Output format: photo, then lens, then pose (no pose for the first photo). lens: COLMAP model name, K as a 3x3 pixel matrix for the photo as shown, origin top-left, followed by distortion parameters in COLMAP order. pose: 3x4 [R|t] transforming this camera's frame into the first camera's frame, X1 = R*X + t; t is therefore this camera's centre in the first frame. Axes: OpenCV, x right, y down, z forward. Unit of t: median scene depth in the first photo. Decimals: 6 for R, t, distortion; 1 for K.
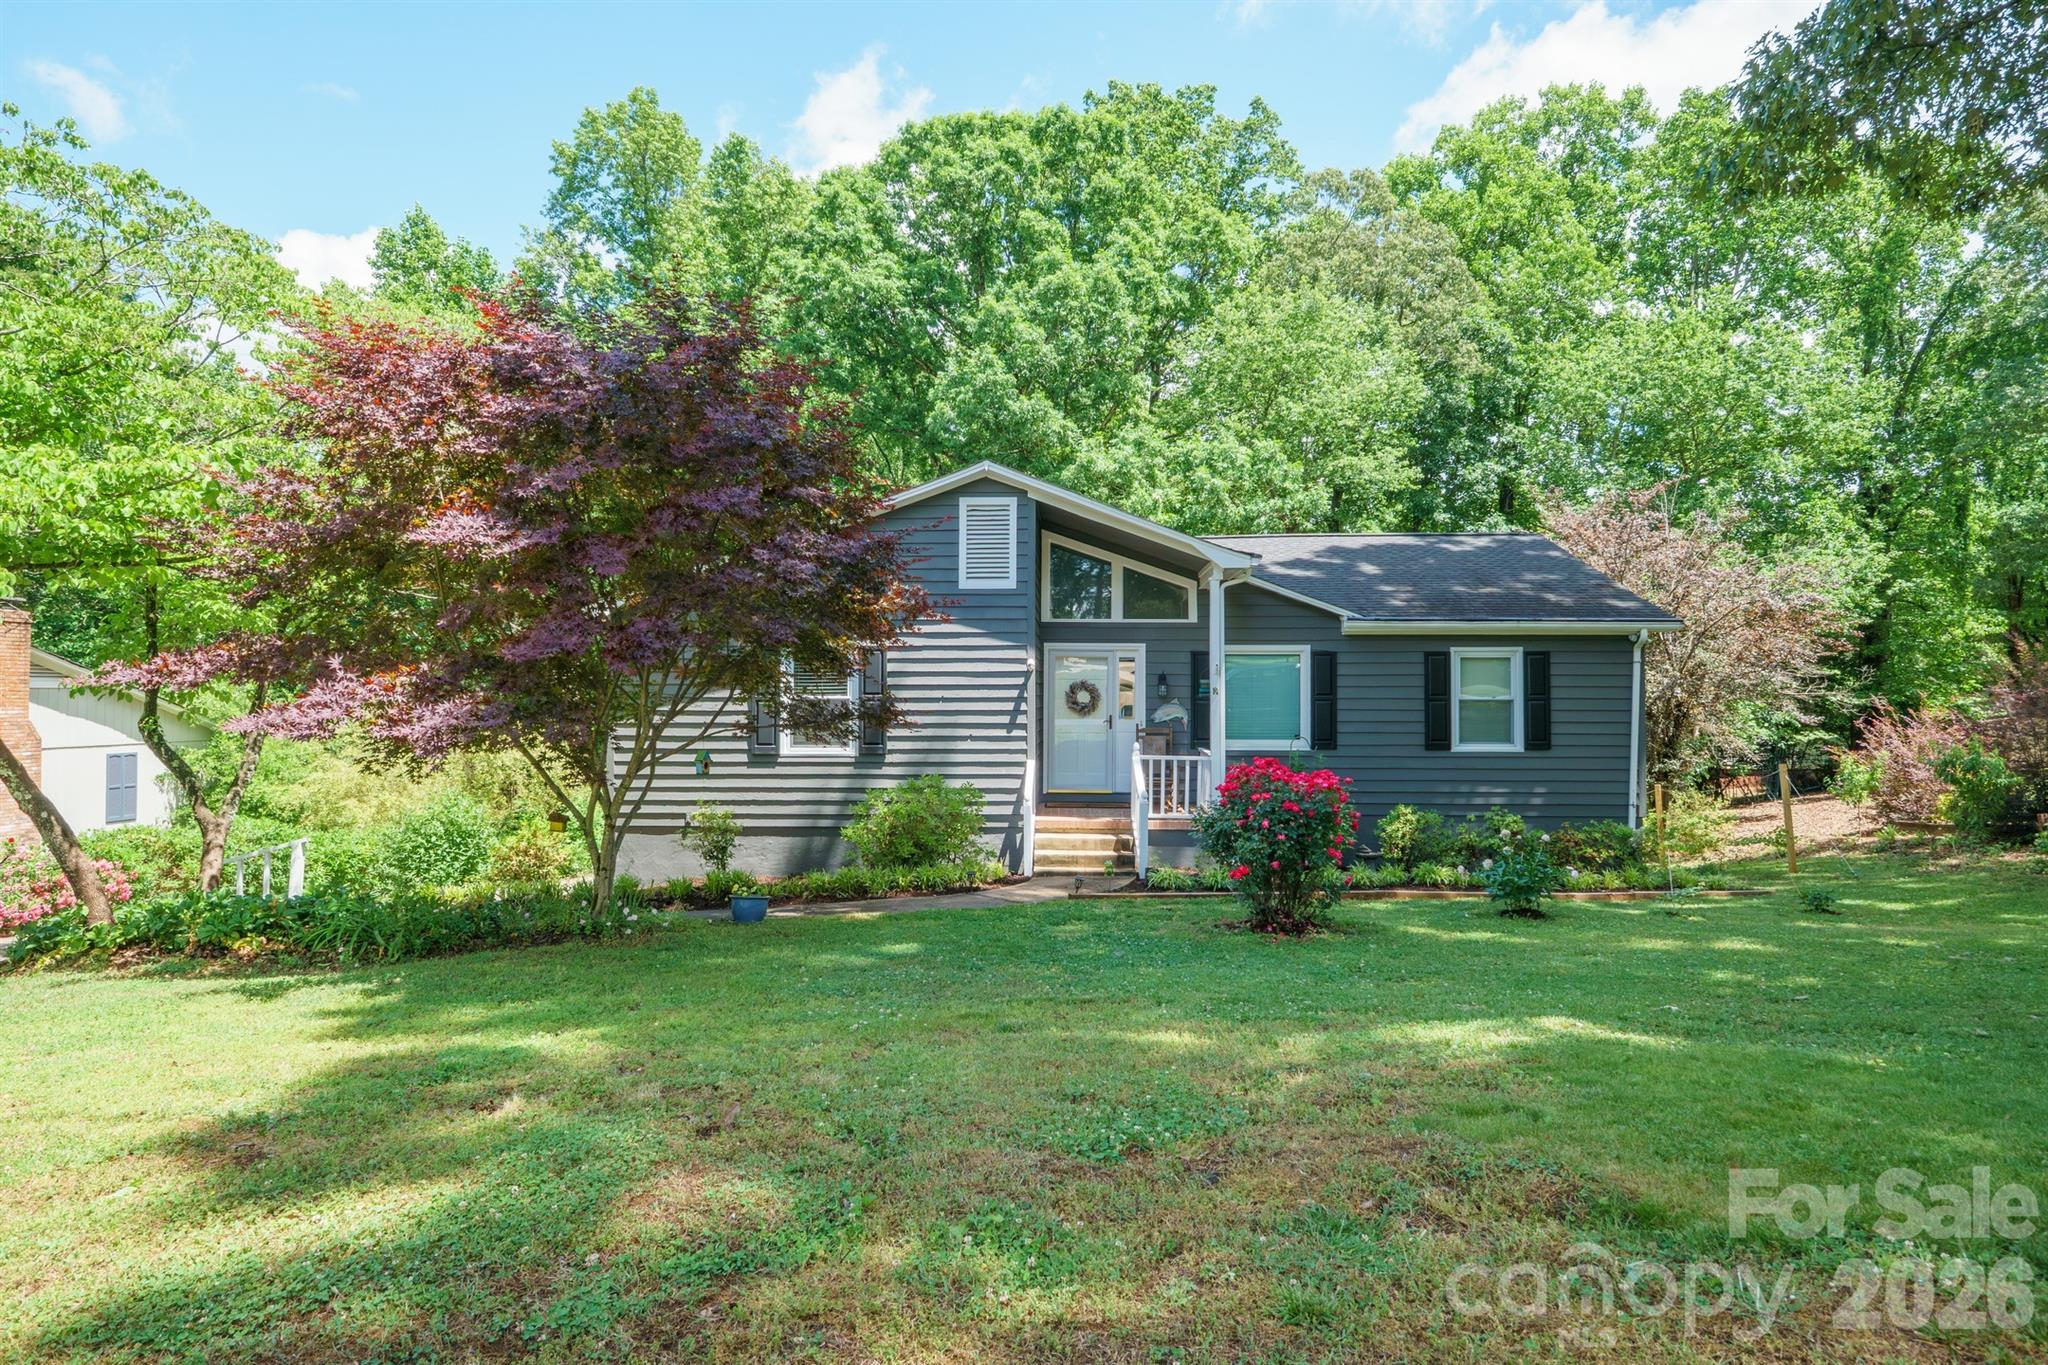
lens RADIAL K [[1241.5, 0, 1025.7], [0, 1241.5, 692.2], [0, 0, 1]] dist [0.000366, -0.000030]
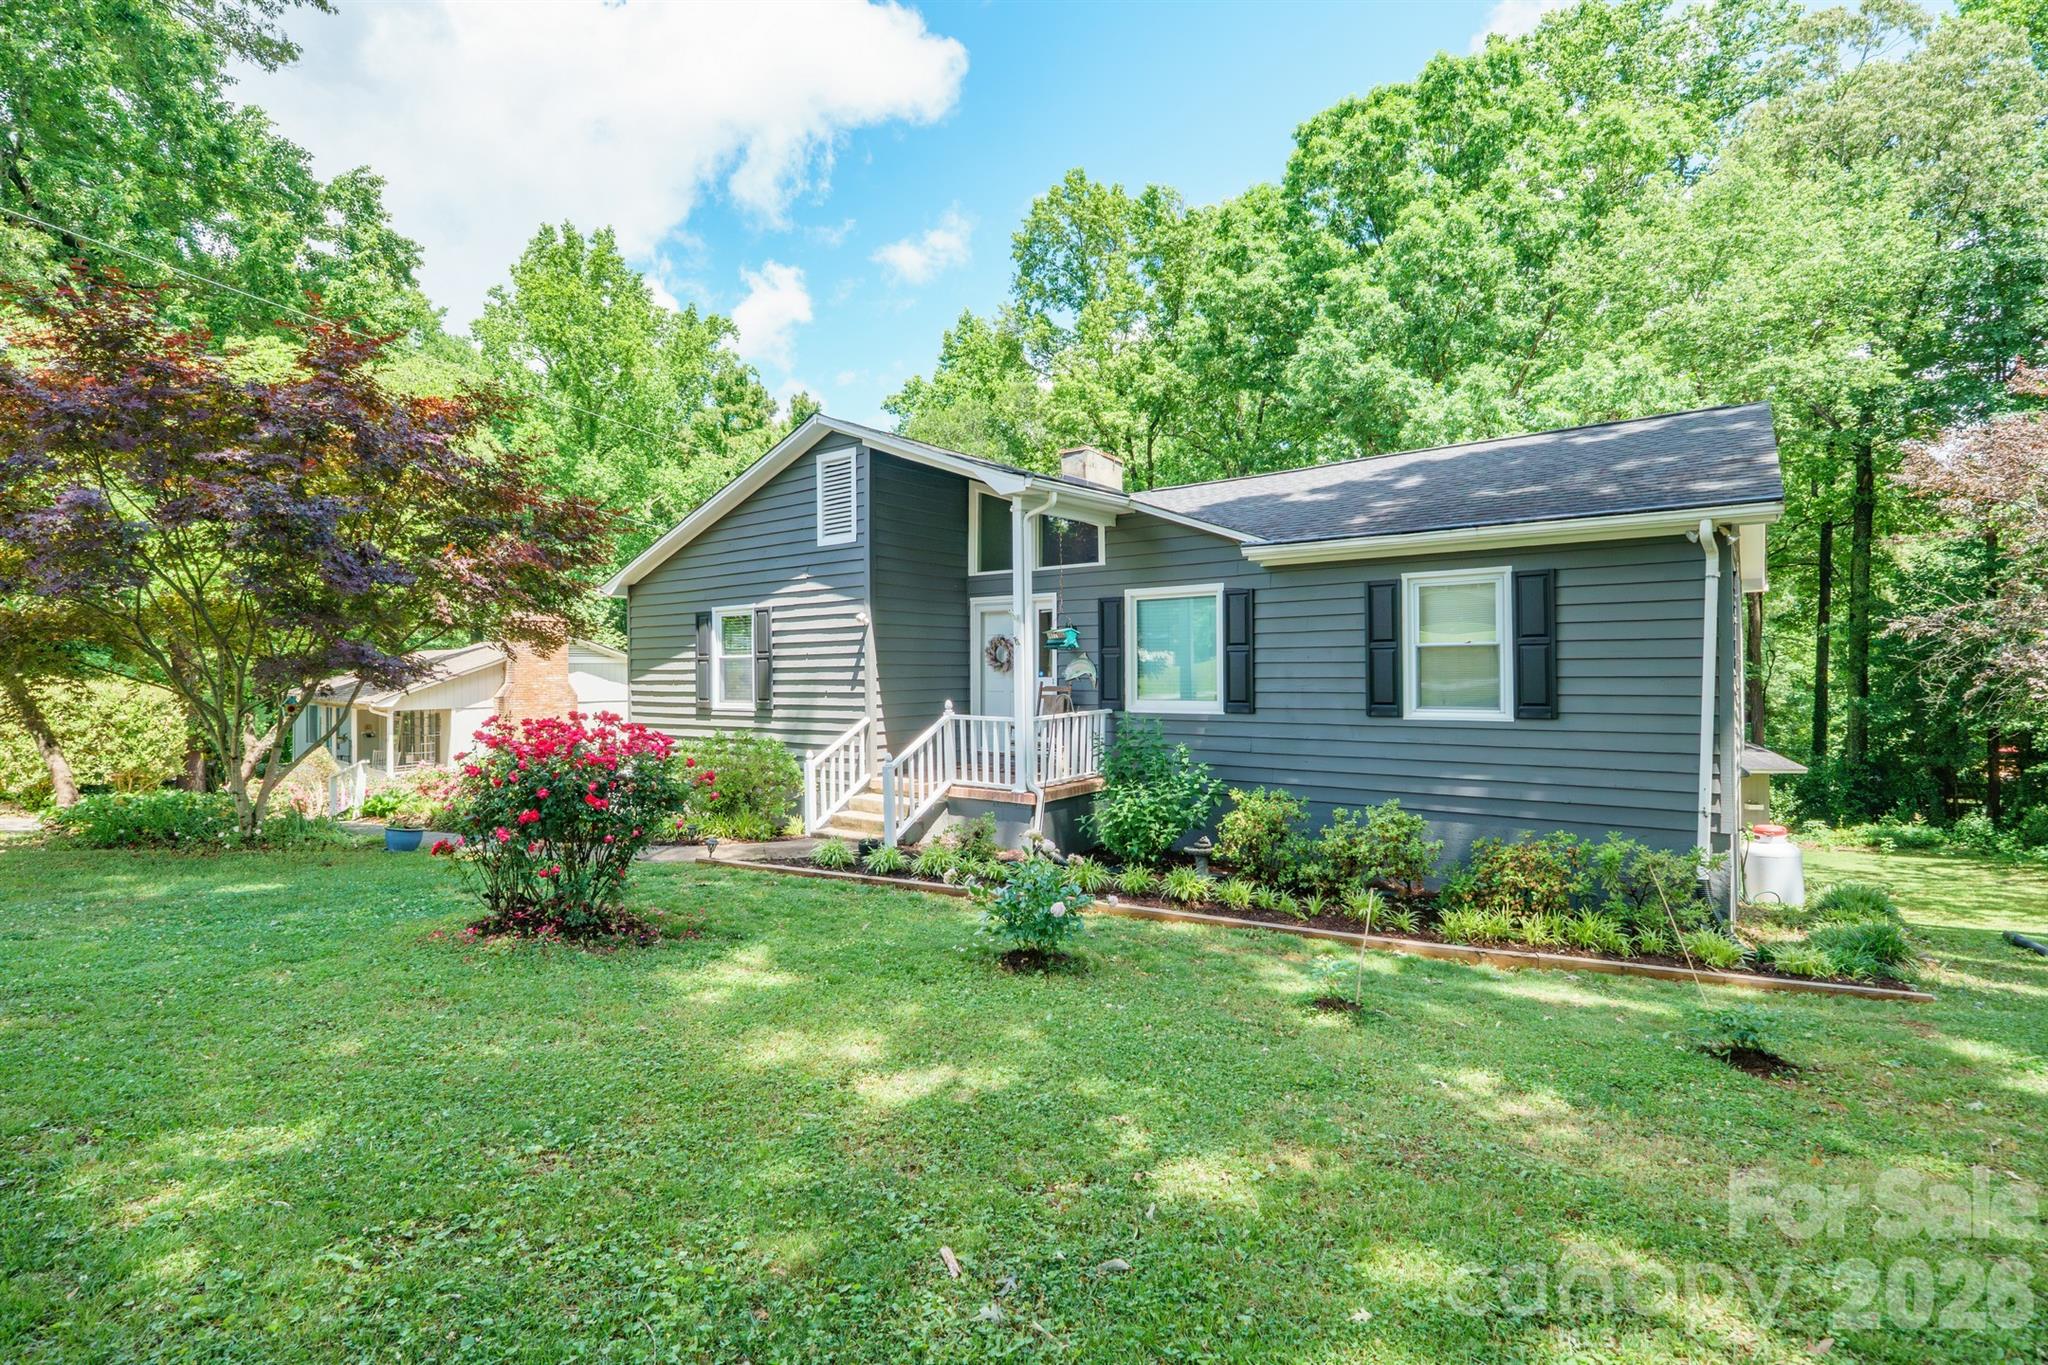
lens RADIAL K [[983.9, 0, 1021.9], [0, 983.9, 683.7], [0, 0, 1]] dist [0.002480, 0.000345]
pose [[0.806730, -0.001011, -0.590919, 0.501373], [0.009024, 0.999903, 0.010609, 0.019255], [0.590851, -0.013891, 0.806661, 0.409825]]
